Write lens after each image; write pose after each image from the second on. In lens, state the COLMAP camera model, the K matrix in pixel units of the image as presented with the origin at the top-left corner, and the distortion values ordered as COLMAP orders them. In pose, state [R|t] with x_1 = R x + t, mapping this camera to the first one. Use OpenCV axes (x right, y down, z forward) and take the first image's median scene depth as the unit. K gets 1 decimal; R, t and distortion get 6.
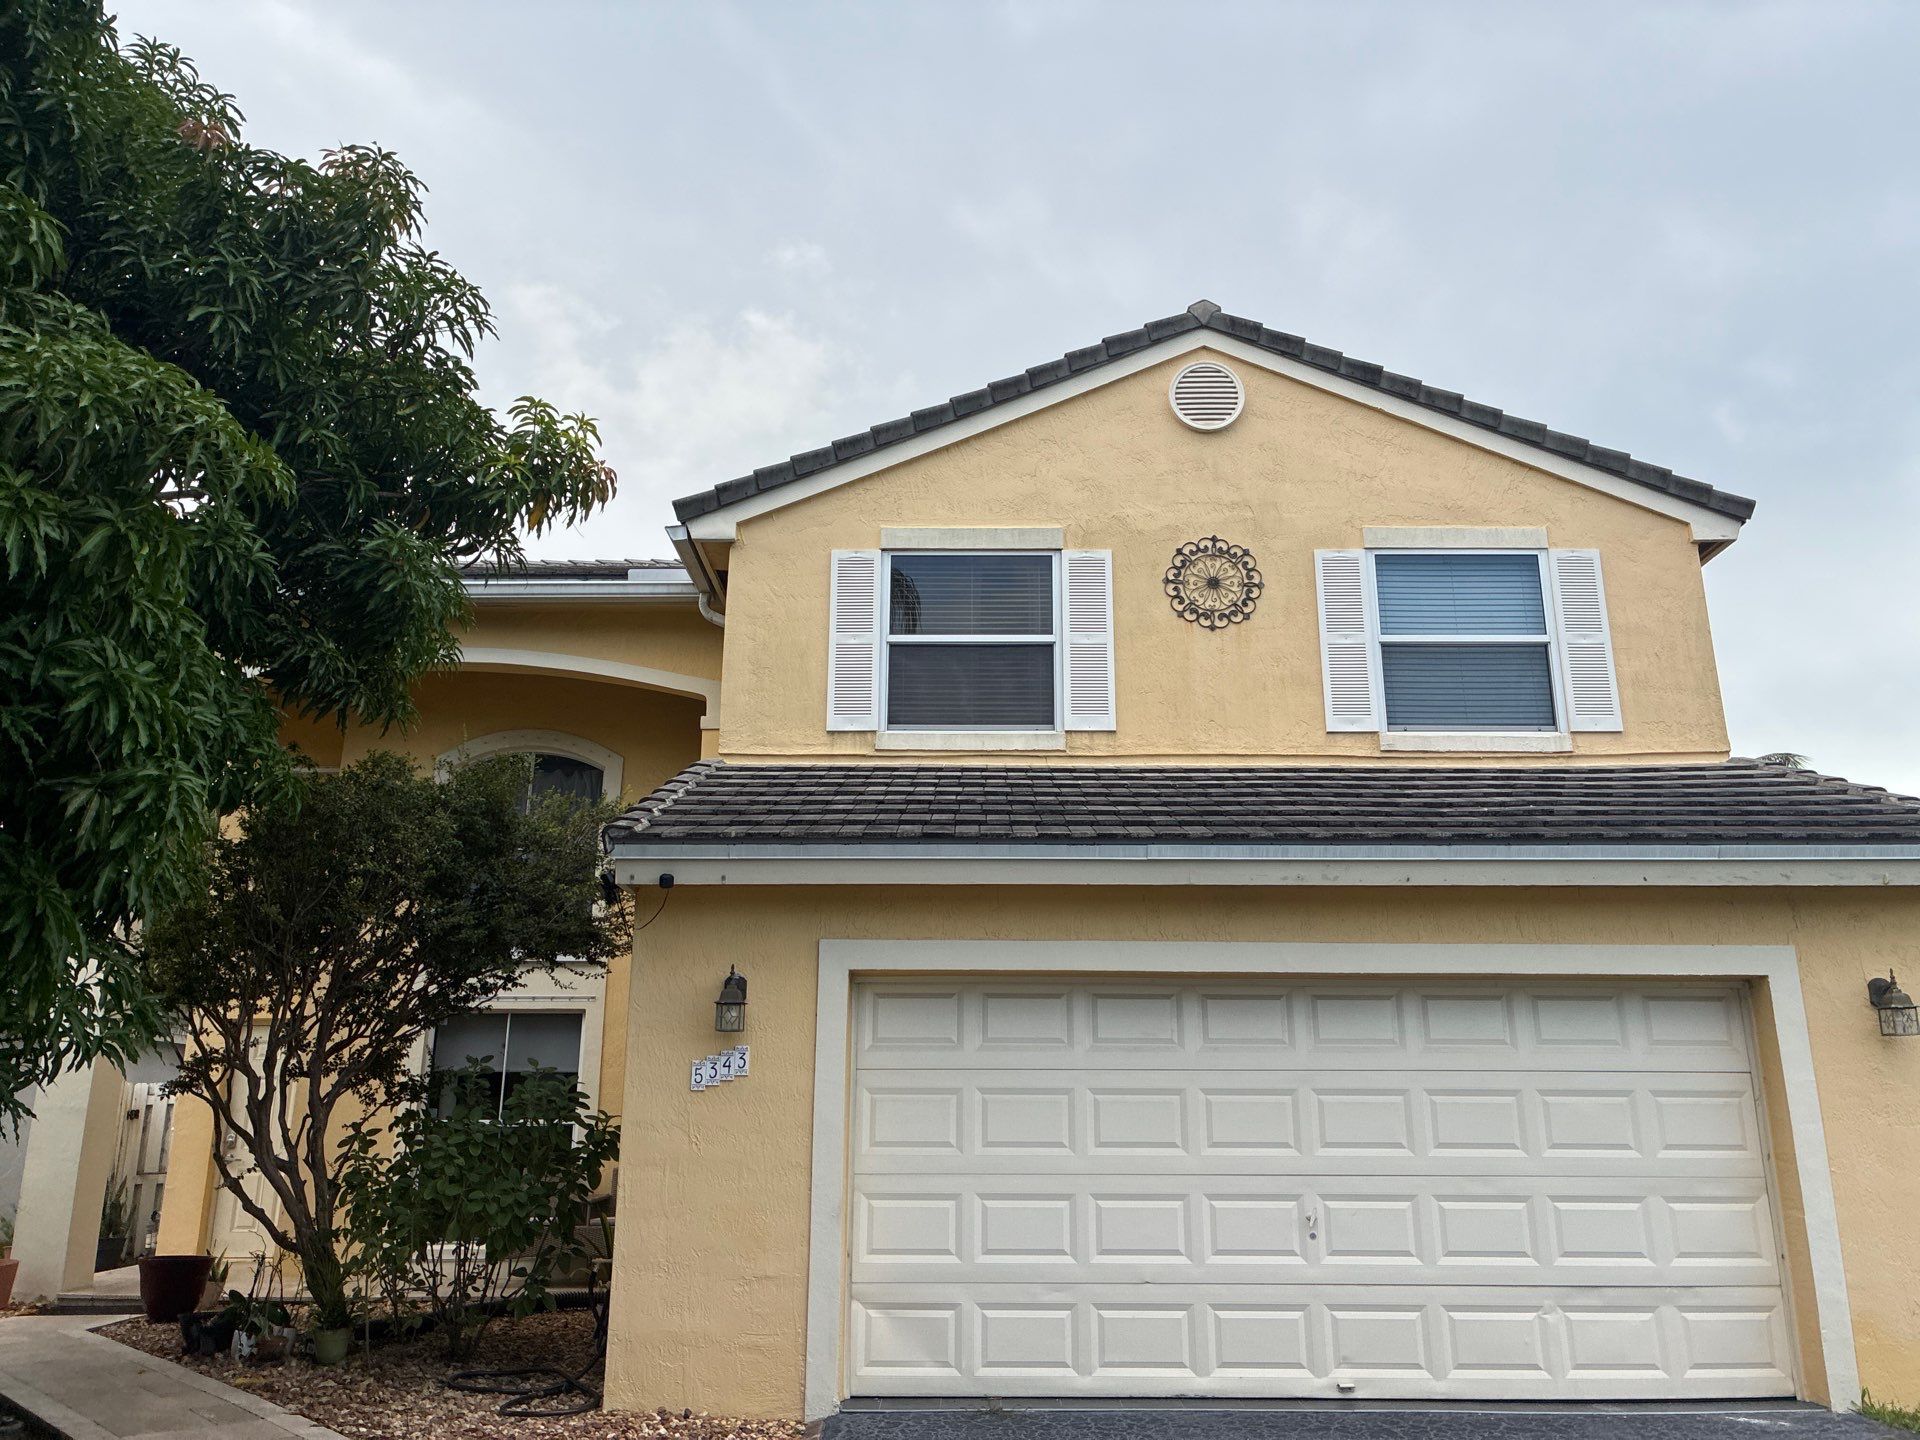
lens RADIAL K [[1368.2, 0, 950.2], [0, 1368.2, 735.1], [0, 0, 1]] dist [0.041906, -0.024069]
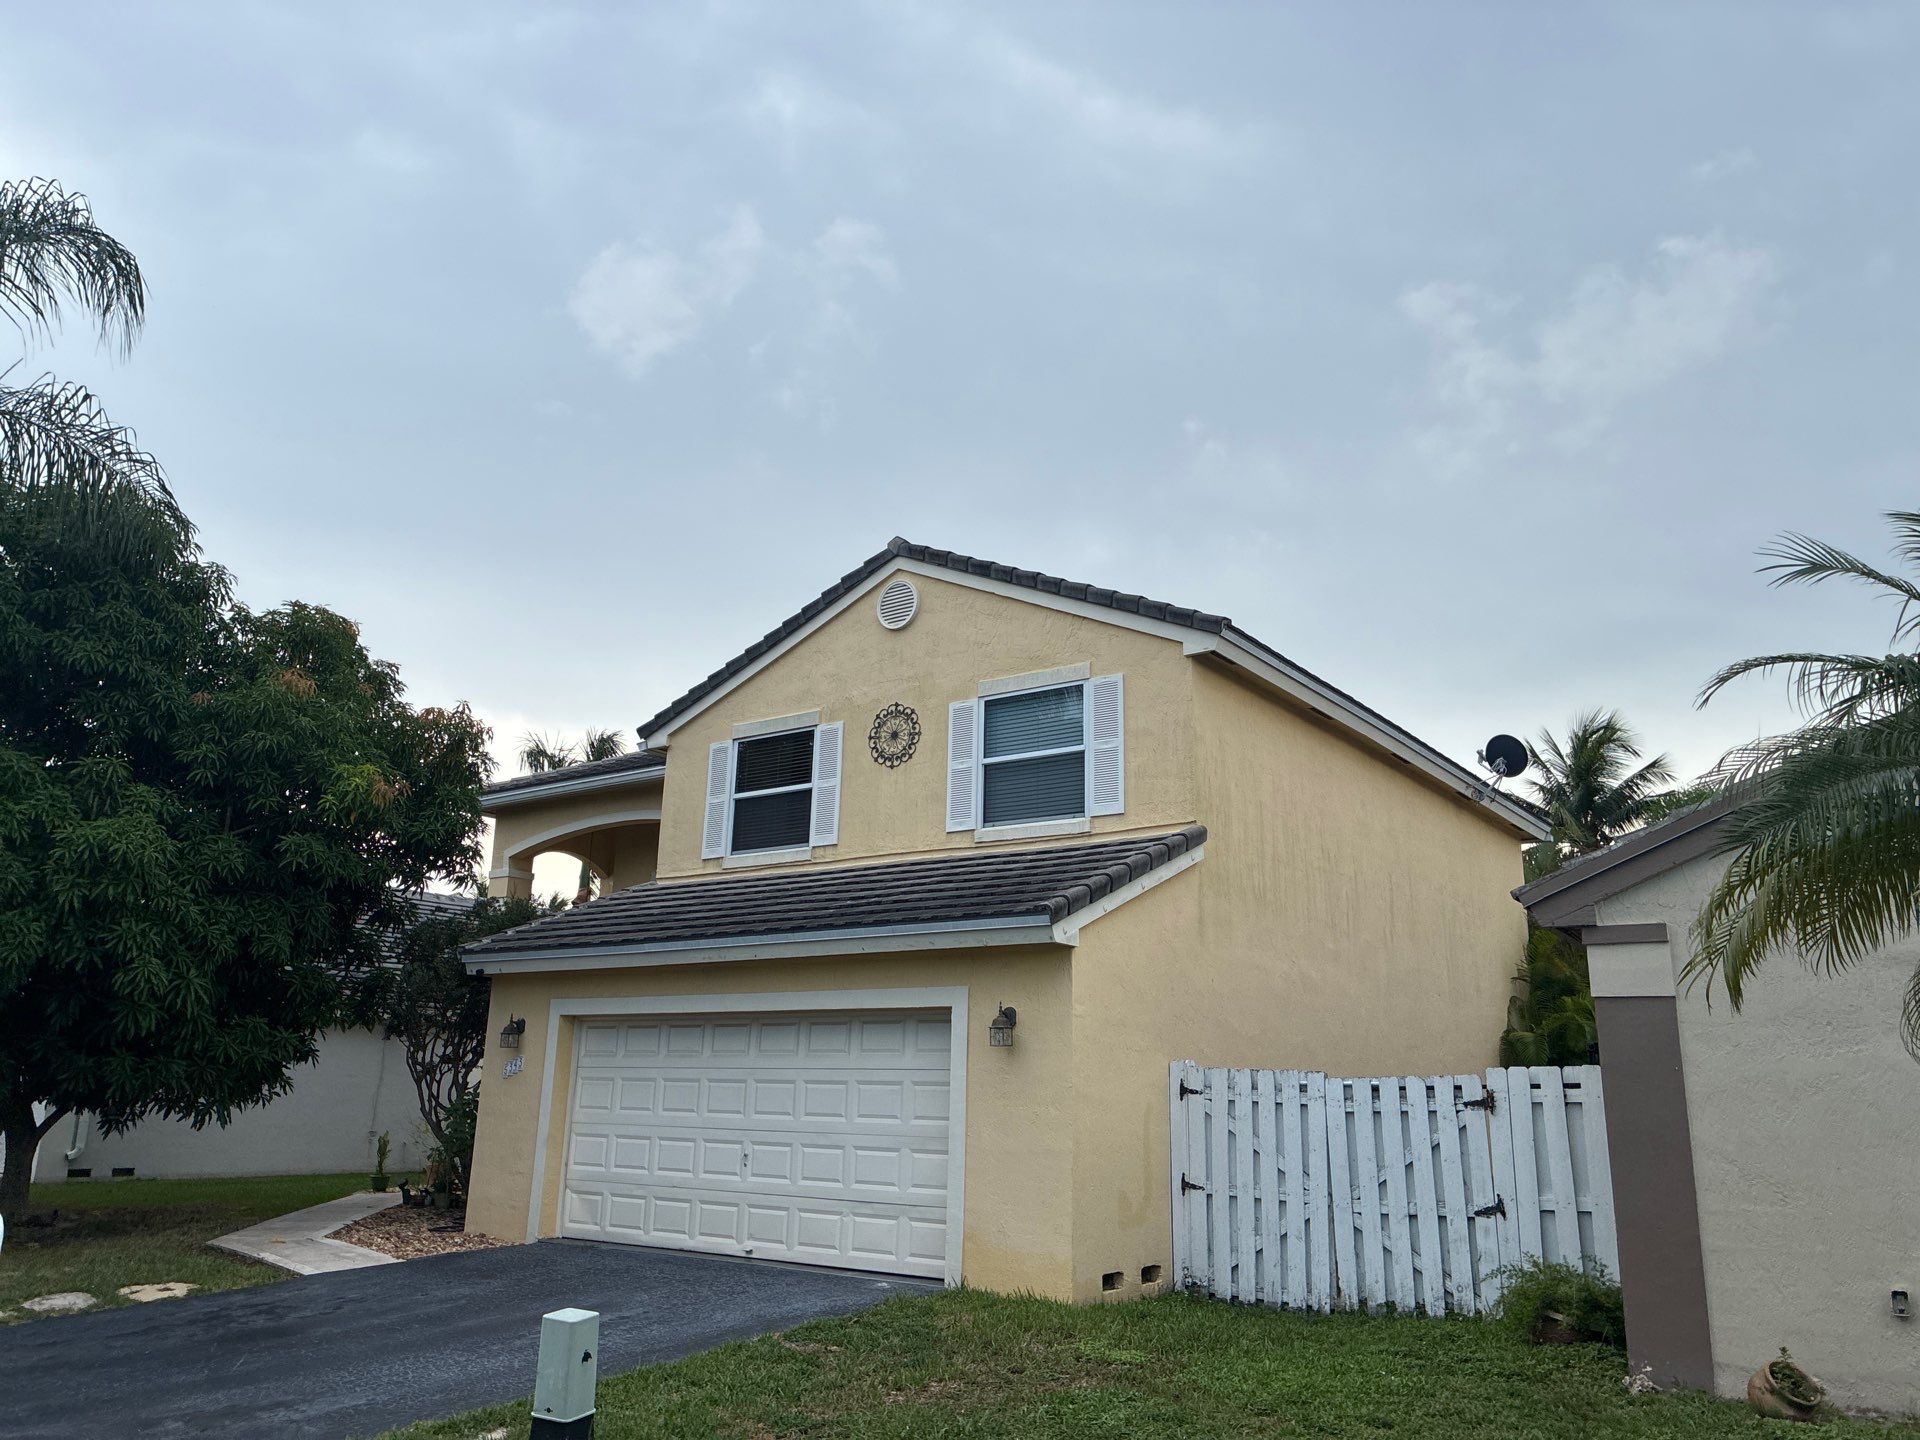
lens RADIAL K [[1368.2, 0, 970.3], [0, 1368.2, 700.3], [0, 0, 1]] dist [0.041906, -0.024069]
pose [[0.819340, -0.141850, -0.555483, 1.093475], [0.136208, 0.989329, -0.051732, -0.061186], [0.556893, -0.033275, 0.829917, -0.182797]]
